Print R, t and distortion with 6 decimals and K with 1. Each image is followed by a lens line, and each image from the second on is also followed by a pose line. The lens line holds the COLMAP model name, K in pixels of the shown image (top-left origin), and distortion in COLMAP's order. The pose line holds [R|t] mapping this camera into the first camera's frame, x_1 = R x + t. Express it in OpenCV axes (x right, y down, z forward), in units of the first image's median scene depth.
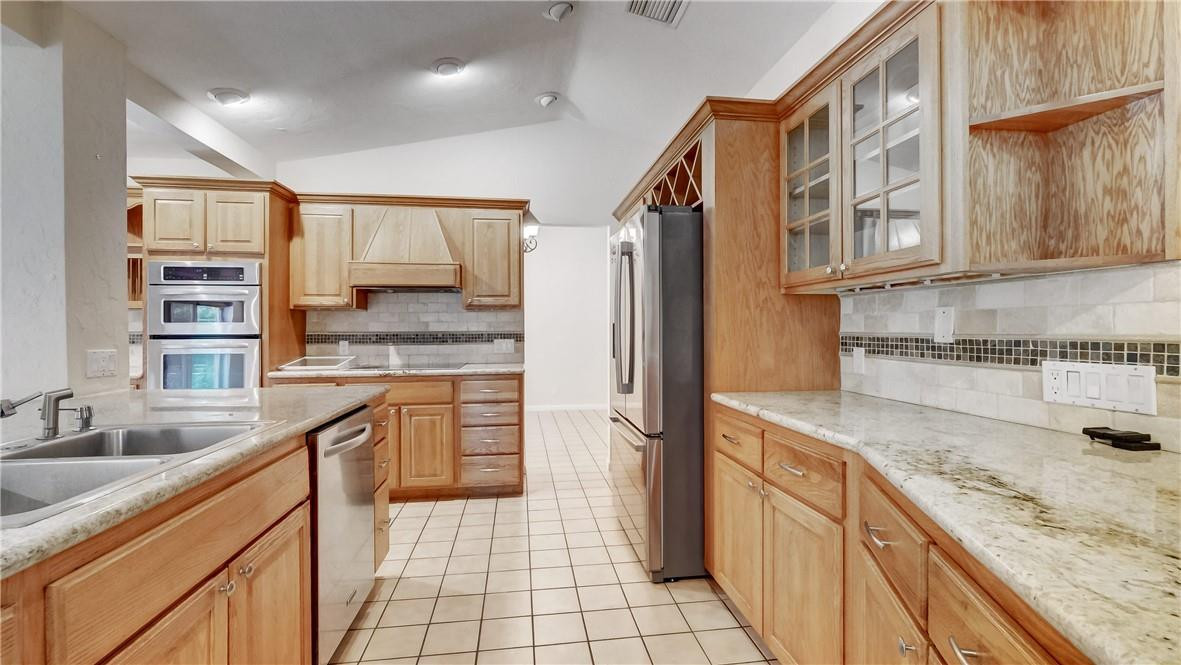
lens RADIAL K [[510.2, 0, 592.3], [0, 510.2, 329.6], [0, 0, 1]] dist [-0.003236, 0.000692]
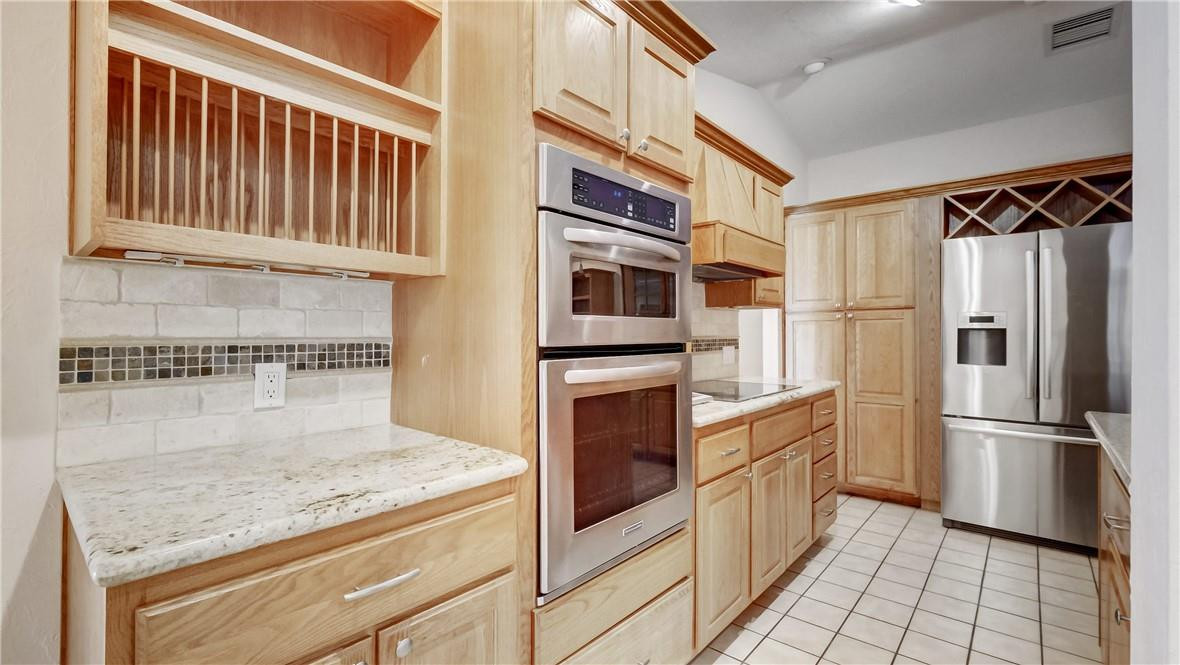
lens RADIAL K [[509.8, 0, 590.3], [0, 509.8, 328.7], [0, 0, 1]] dist [-0.003236, 0.000692]
pose [[0.757422, 0.010086, 0.652848, -1.152204], [-0.004743, 0.999939, -0.009947, 0.001015], [-0.652908, 0.004438, 0.757424, 0.751004]]
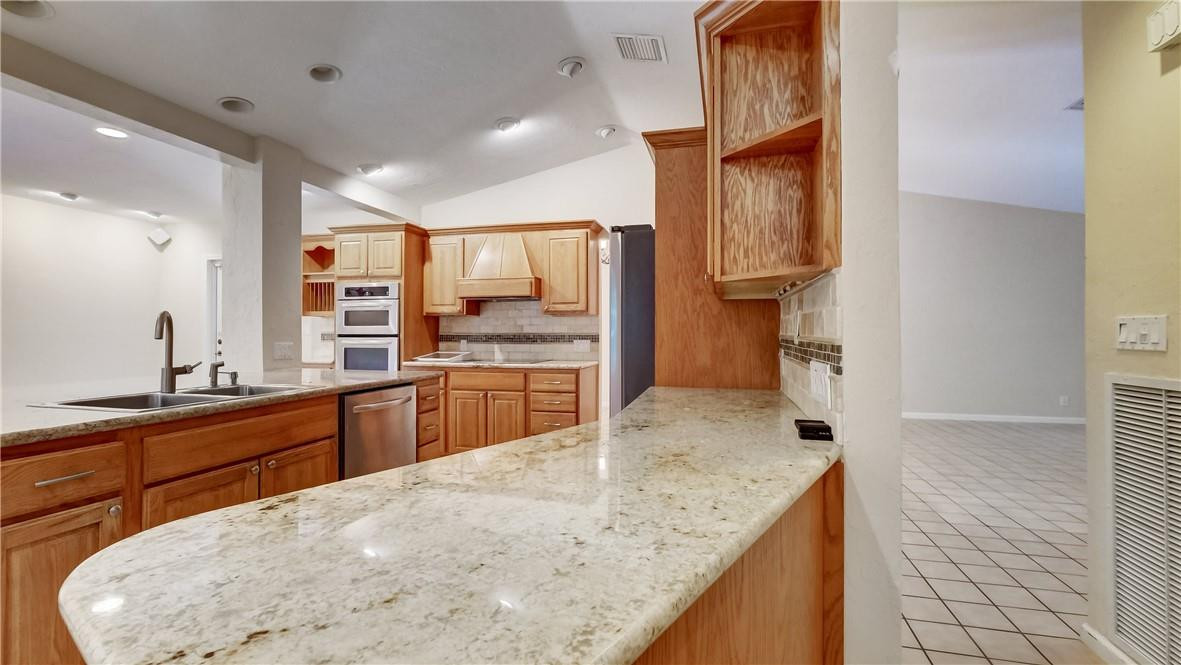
lens RADIAL K [[510.2, 0, 594.5], [0, 510.2, 330.4], [0, 0, 1]] dist [-0.003236, 0.000692]
pose [[0.924907, 0.002868, -0.380183, 0.405040], [-0.004507, 0.999984, -0.003421, 0.001327], [0.380167, 0.004877, 0.924905, -0.087522]]
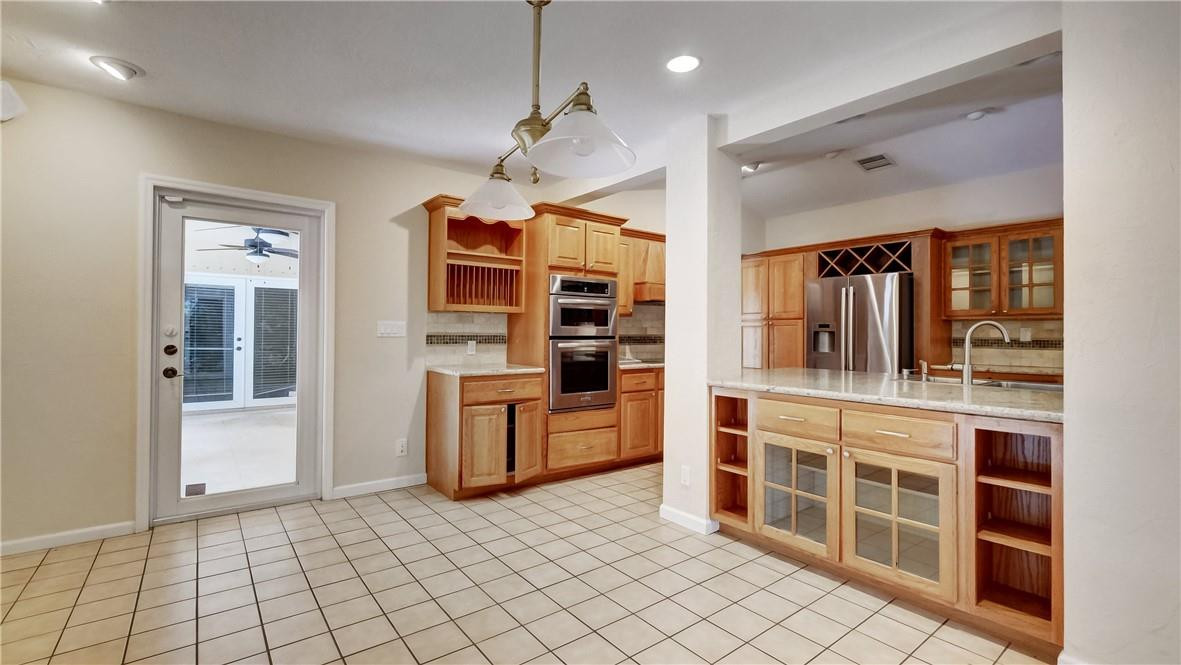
lens RADIAL K [[510.2, 0, 594.5], [0, 510.2, 329.6], [0, 0, 1]] dist [-0.003236, 0.000692]
pose [[0.865705, 0.013304, 0.500378, -1.475945], [-0.010215, 0.999908, -0.008913, 0.005350], [-0.500451, 0.002605, 0.865761, -0.101462]]
